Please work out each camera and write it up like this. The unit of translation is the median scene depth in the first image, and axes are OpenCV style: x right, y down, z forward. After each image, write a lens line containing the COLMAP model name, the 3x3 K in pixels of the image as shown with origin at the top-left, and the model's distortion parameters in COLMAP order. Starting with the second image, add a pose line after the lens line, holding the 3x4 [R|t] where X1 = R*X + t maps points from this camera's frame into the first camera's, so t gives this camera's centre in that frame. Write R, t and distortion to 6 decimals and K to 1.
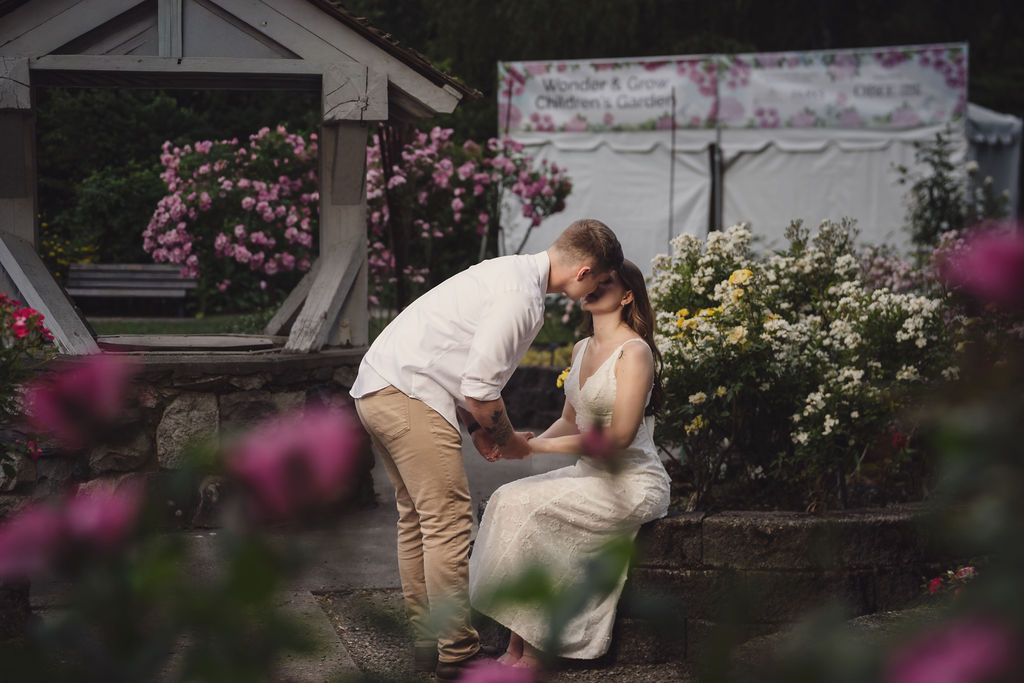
lens RADIAL K [[2159.3, 0, 505.1], [0, 2159.3, 337.4], [0, 0, 1]] dist [0.401283, 0.000000]
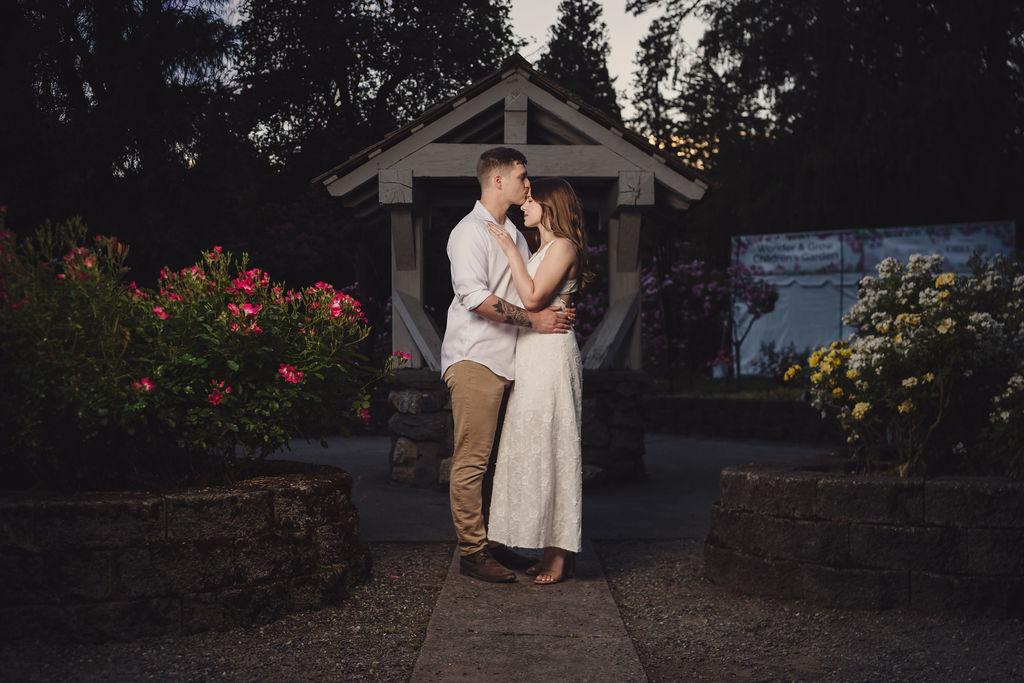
lens RADIAL K [[1102.0, 0, 508.6], [0, 1102.0, 363.8], [0, 0, 1]] dist [-0.041864, 0.000000]
pose [[0.979664, -0.003215, -0.200619, -0.002484], [-0.005710, 0.999020, -0.043889, 0.022316], [0.200564, 0.044142, 0.978686, 0.184712]]
